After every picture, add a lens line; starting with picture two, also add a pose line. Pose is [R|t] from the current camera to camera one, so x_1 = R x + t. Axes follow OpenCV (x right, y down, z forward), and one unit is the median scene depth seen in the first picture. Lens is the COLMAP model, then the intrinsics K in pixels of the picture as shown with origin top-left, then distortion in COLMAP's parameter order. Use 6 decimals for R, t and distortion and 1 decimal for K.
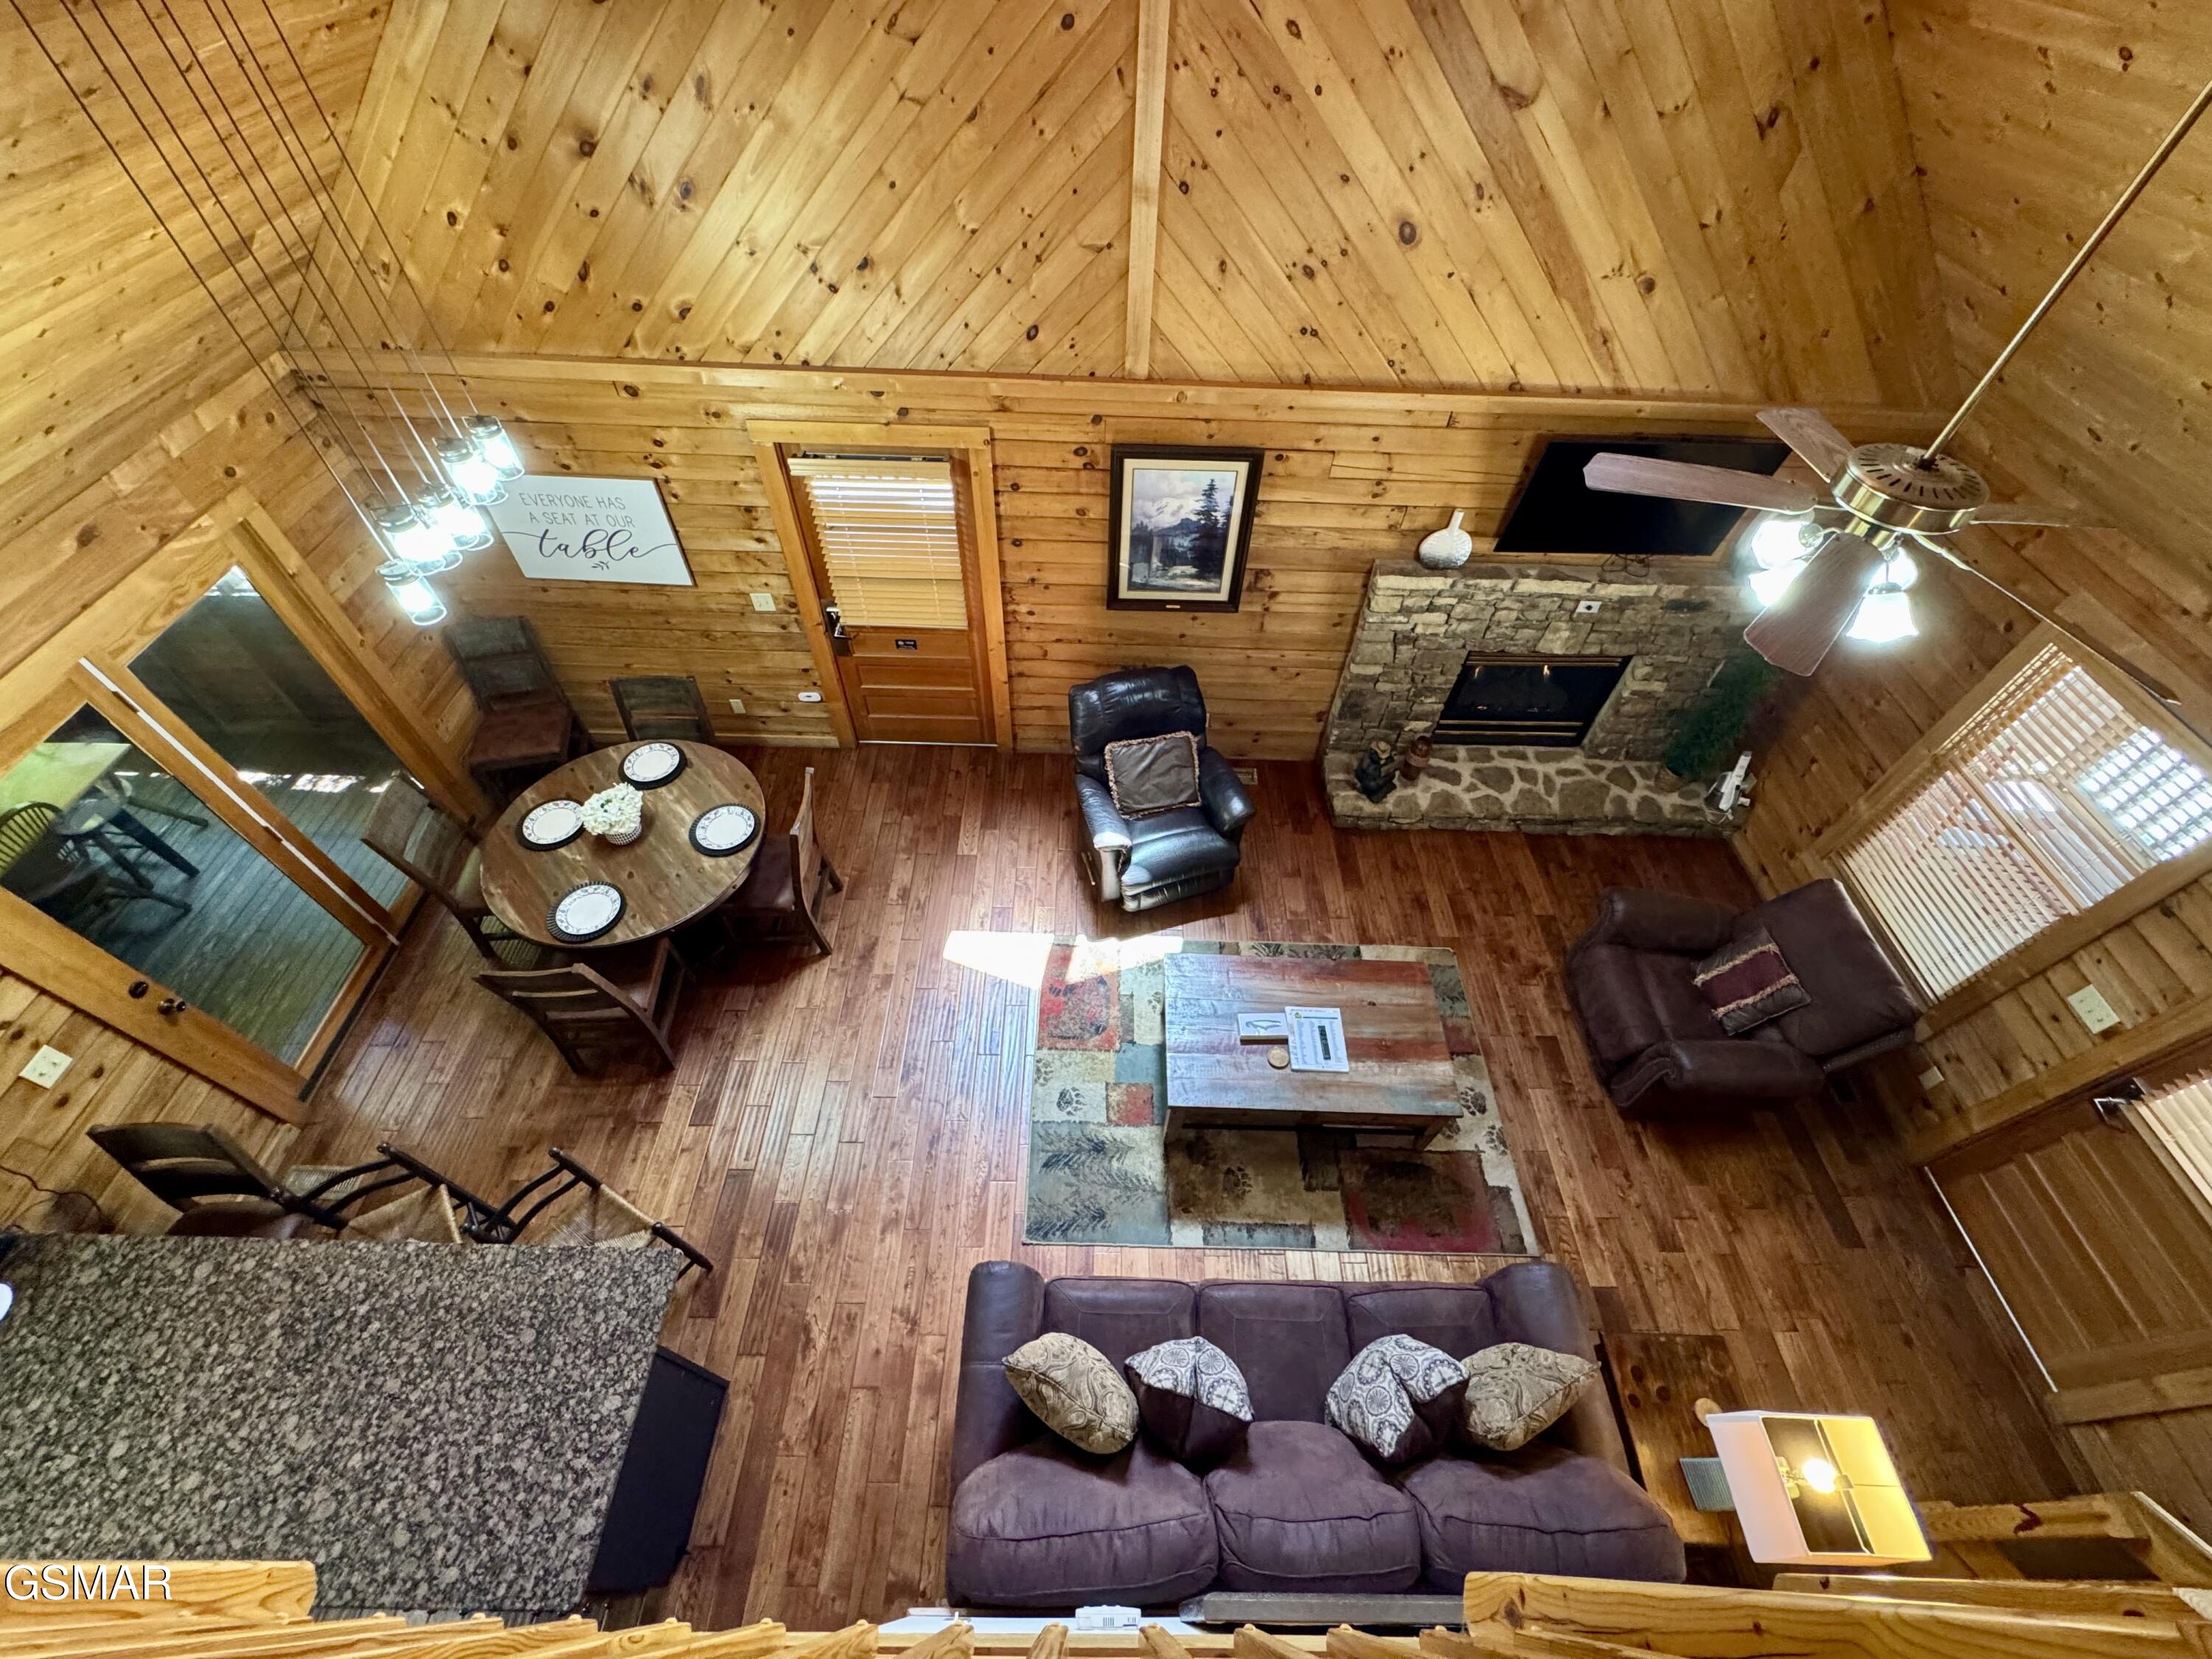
lens RADIAL K [[884.3, 0, 1104.1], [0, 884.3, 828.4], [0, 0, 1]] dist [-0.004581, 0.000563]
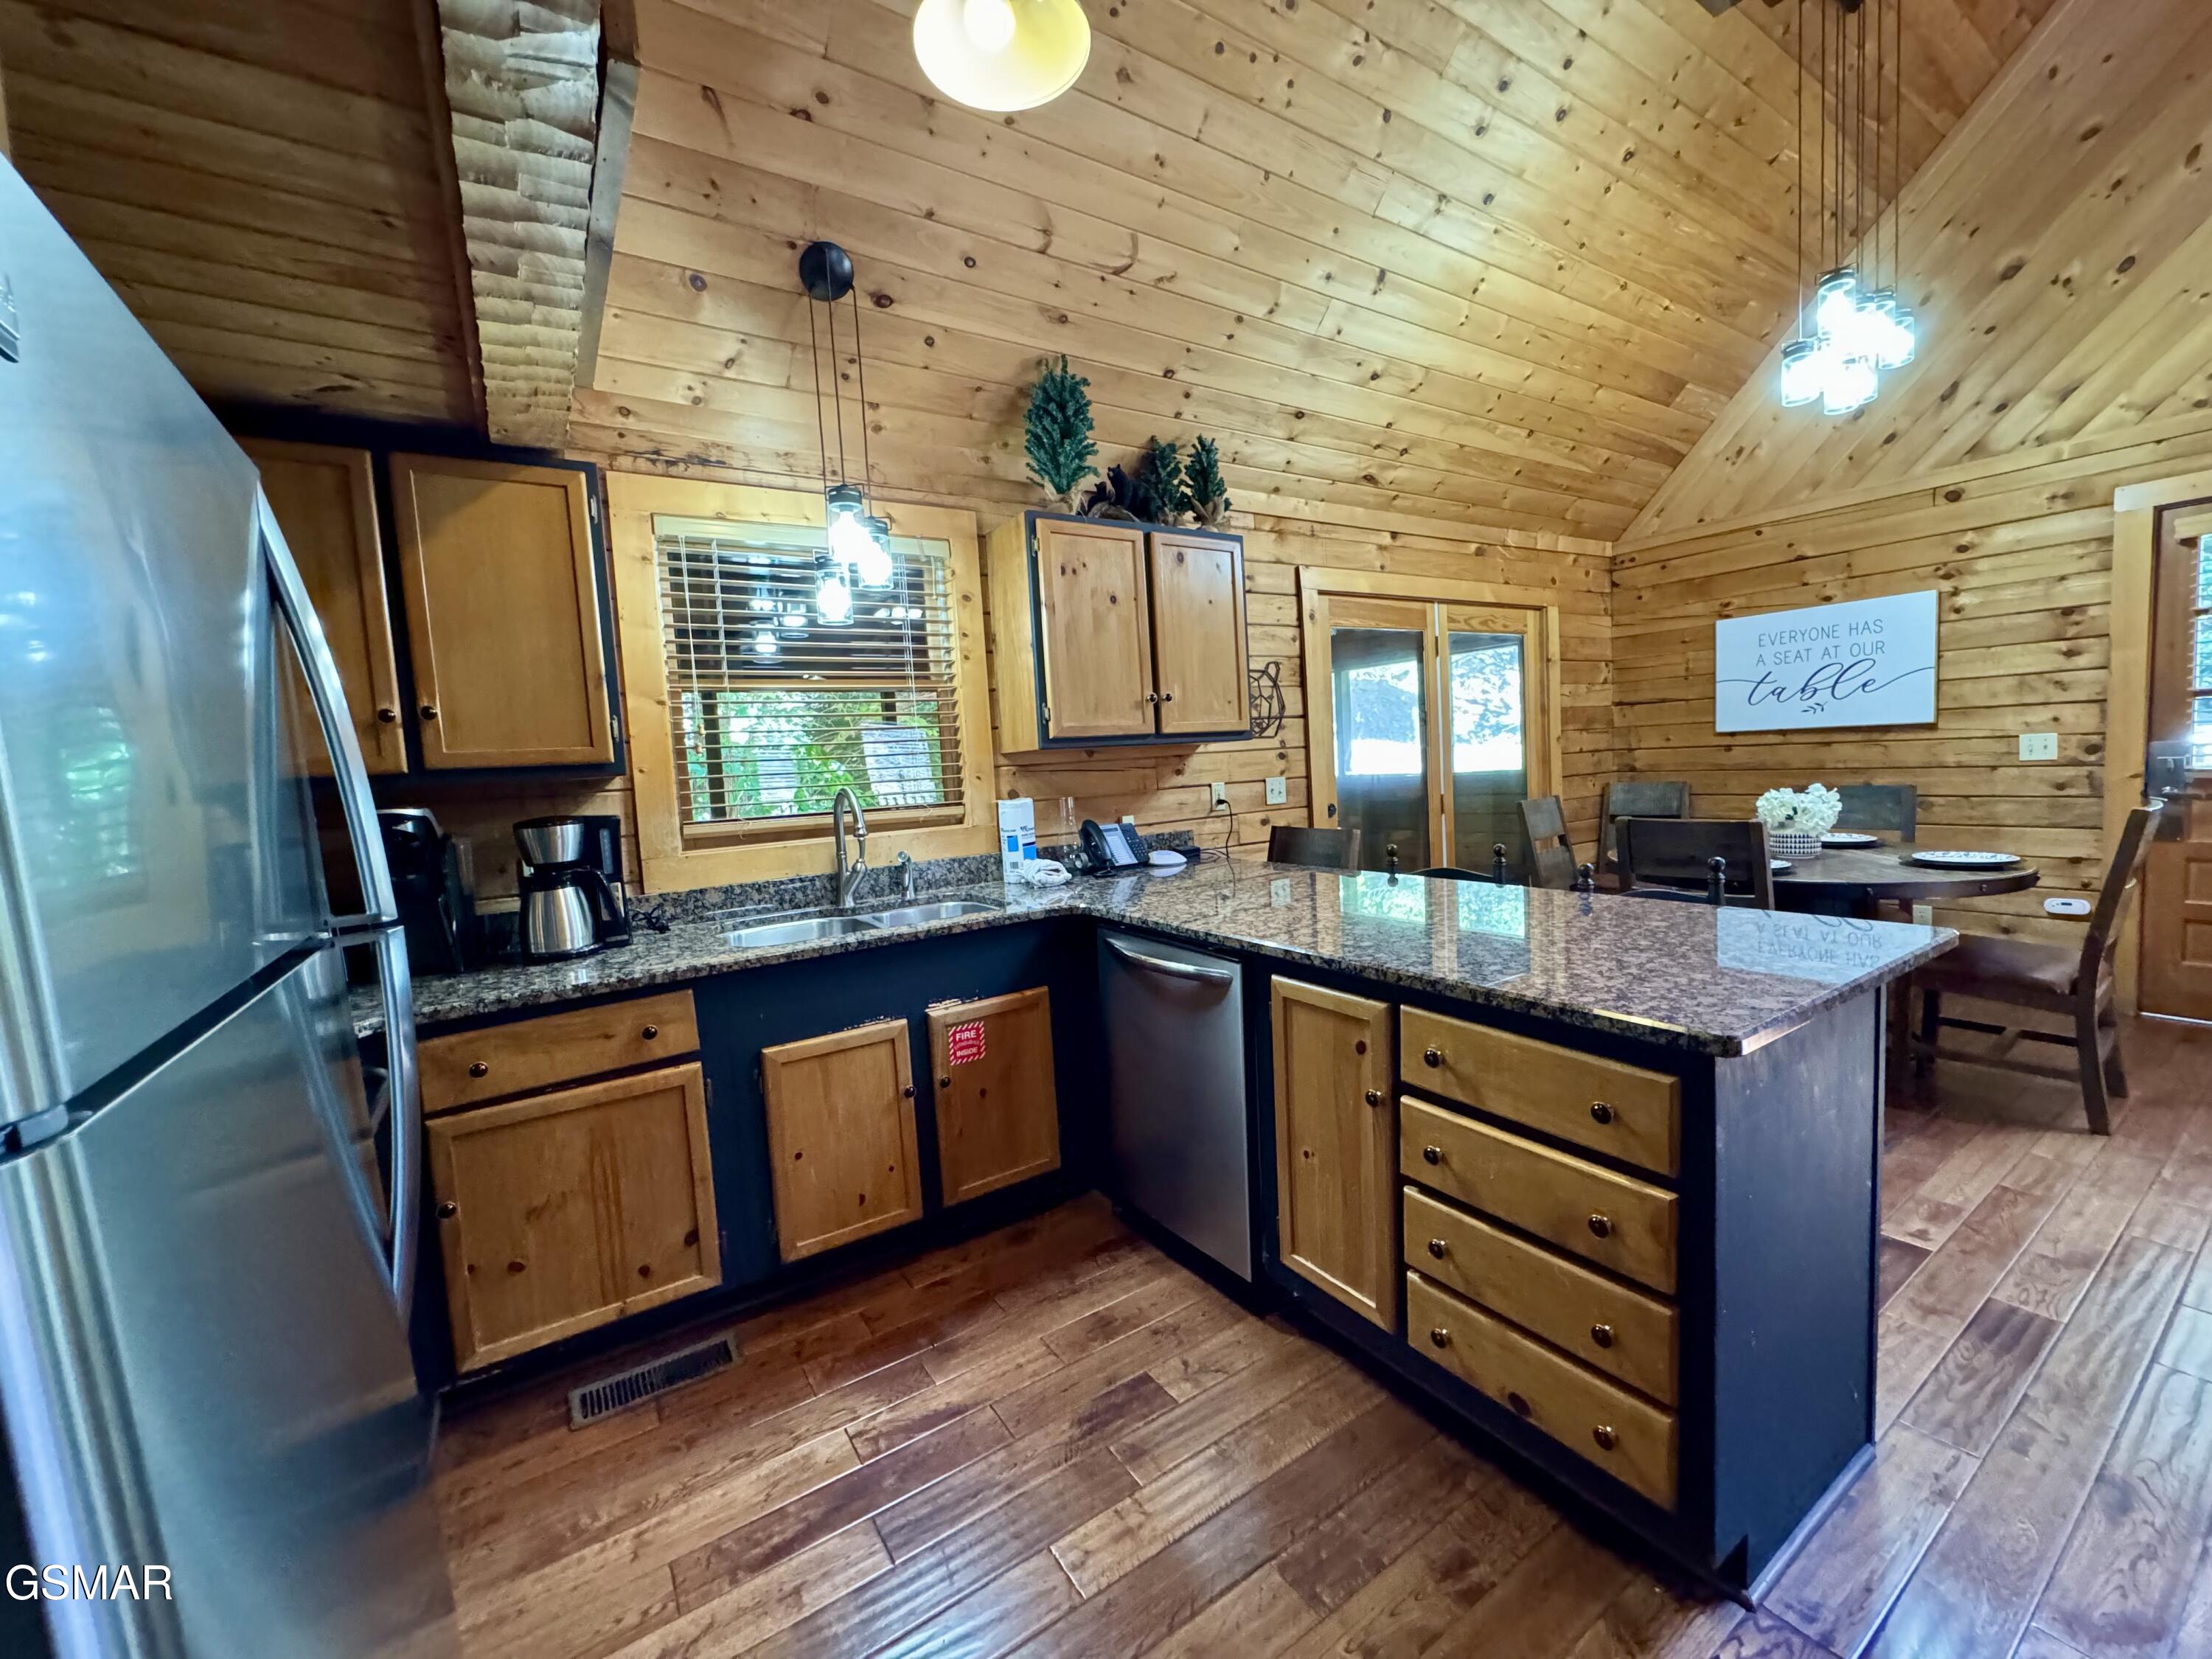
lens RADIAL K [[884.3, 0, 1104.1], [0, 884.3, 828.4], [0, 0, 1]] dist [-0.004581, 0.000563]
pose [[0.552445, 0.009942, -0.833490, -0.203123], [-0.592937, 0.707485, -0.384565, 0.614347], [0.585859, 0.706658, 0.396741, 0.271539]]
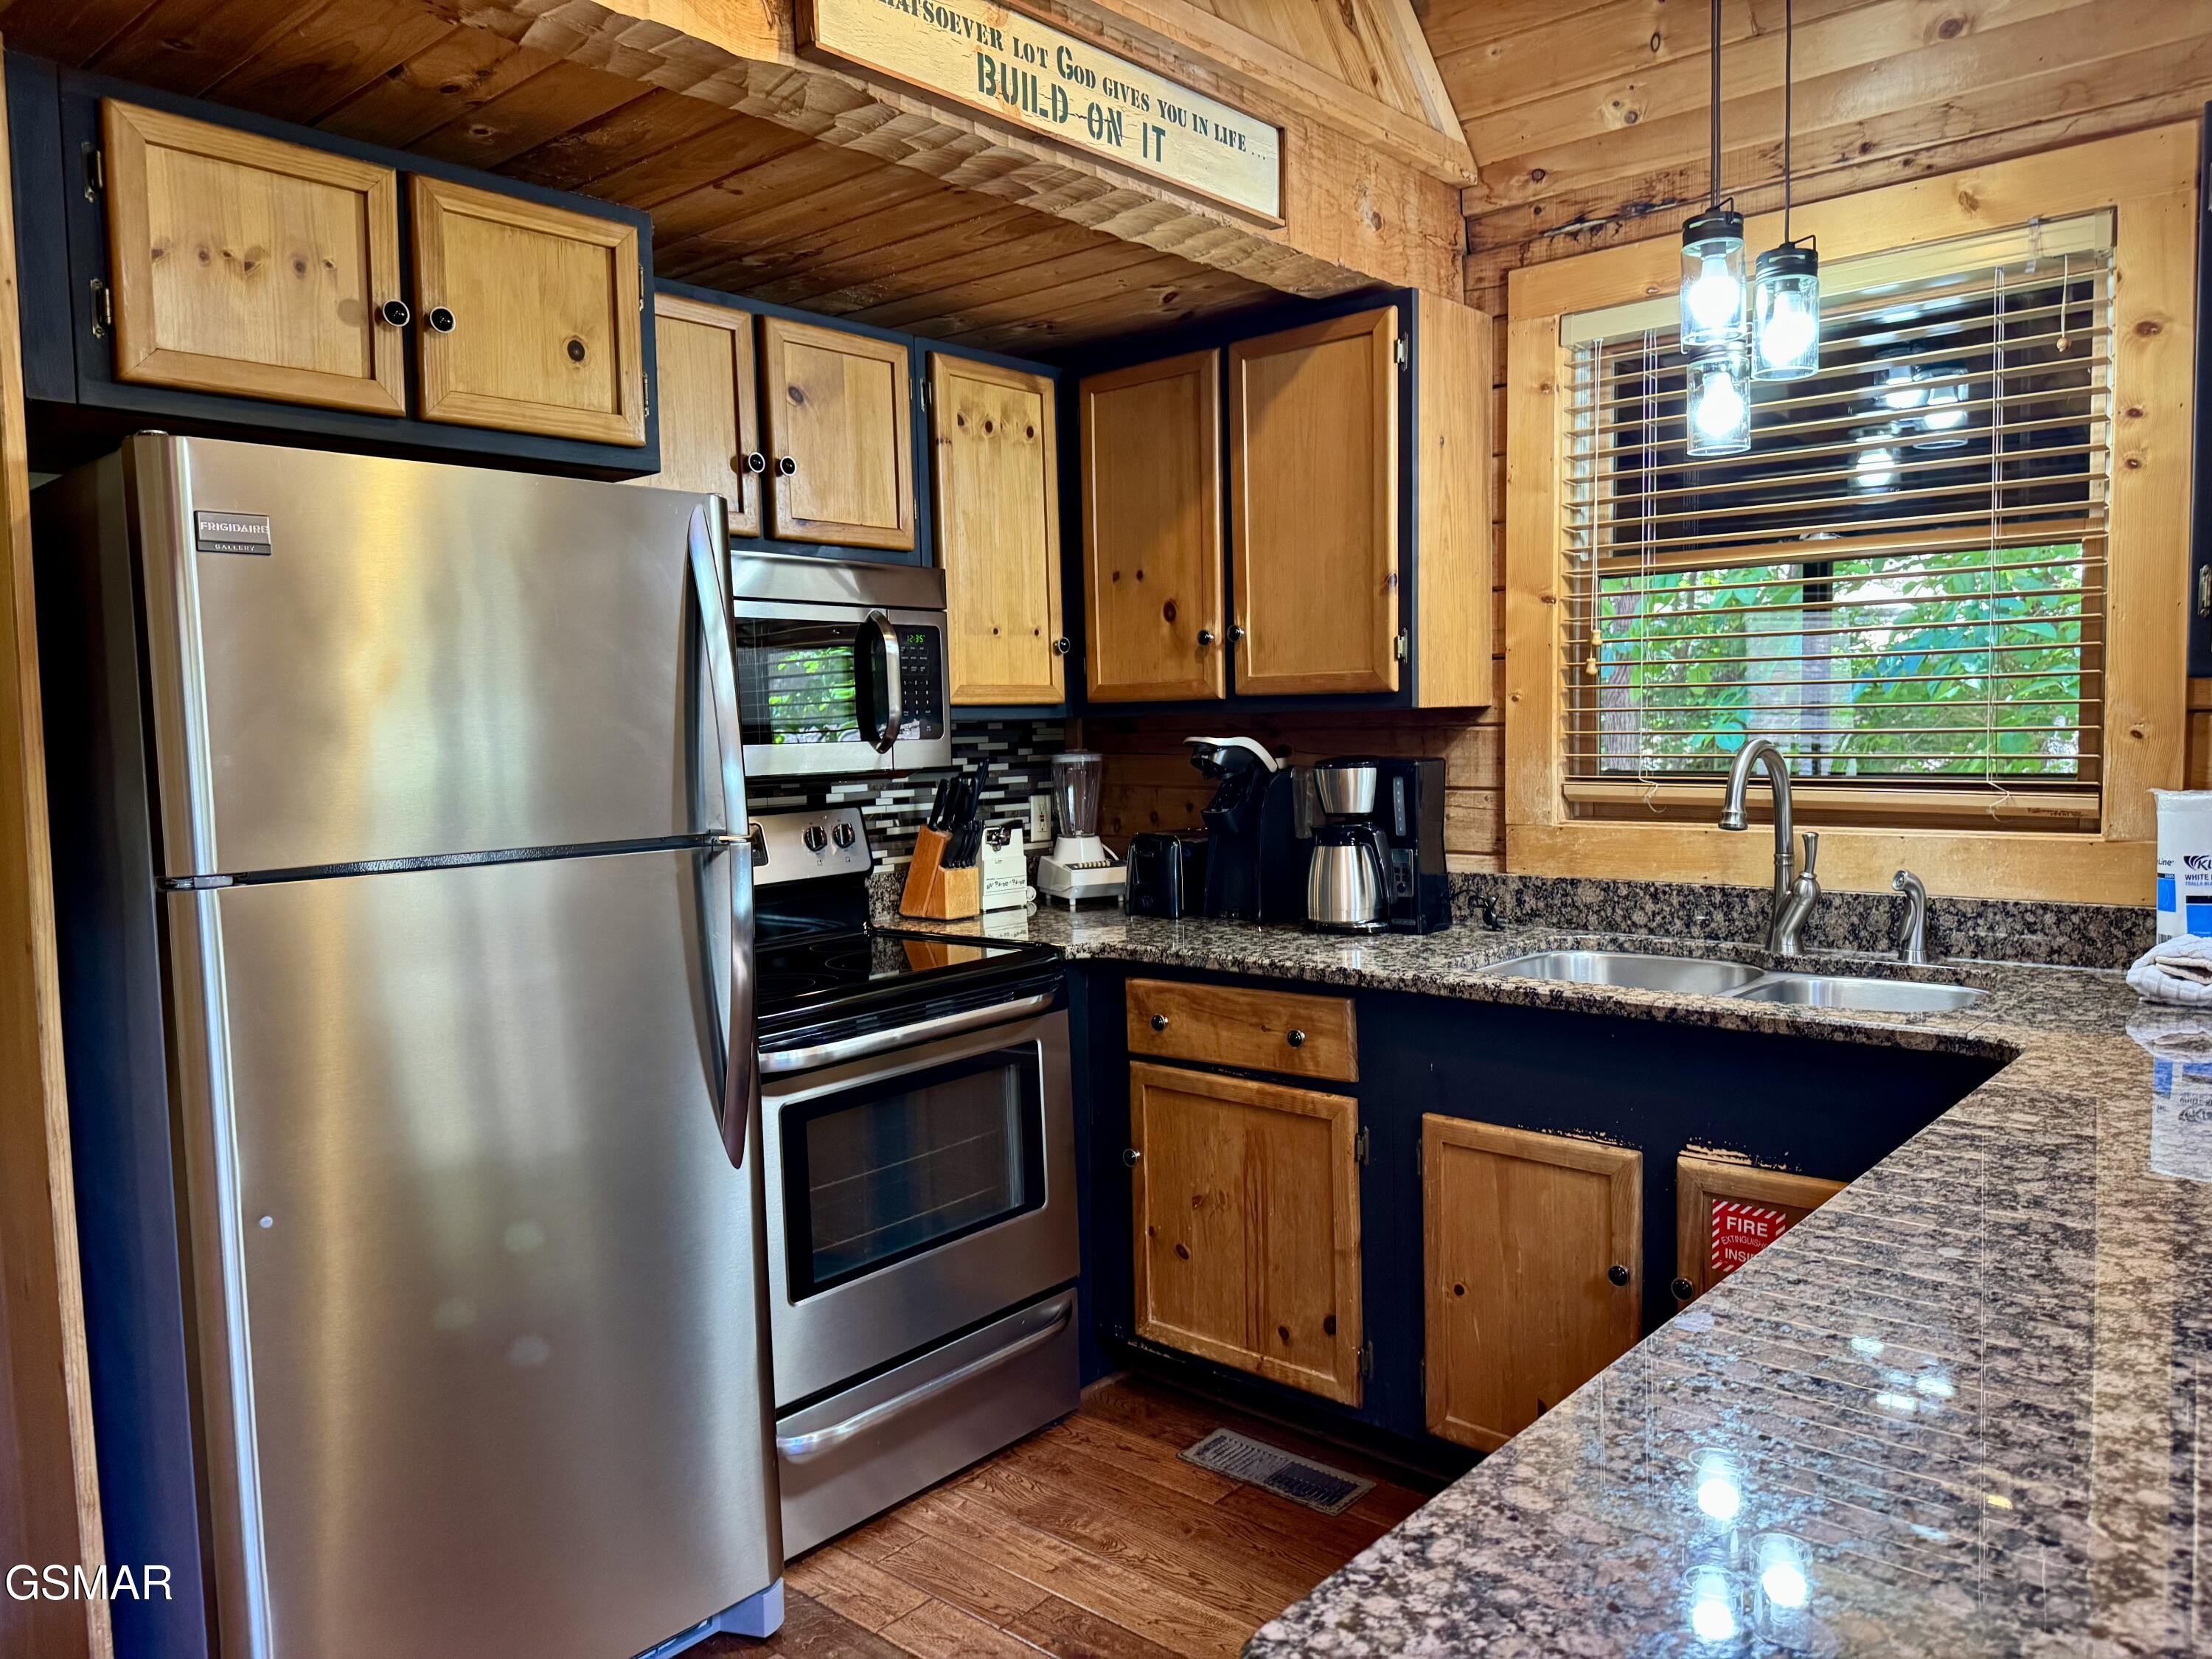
lens RADIAL K [[1545.4, 0, 1110.9], [0, 1545.4, 822.5], [0, 0, 1]] dist [0.113083, -0.135480]
pose [[-0.649036, 0.043887, -0.759491, -0.186456], [-0.580244, 0.617096, 0.531516, 0.334490], [0.492005, 0.785663, -0.375052, 0.496879]]
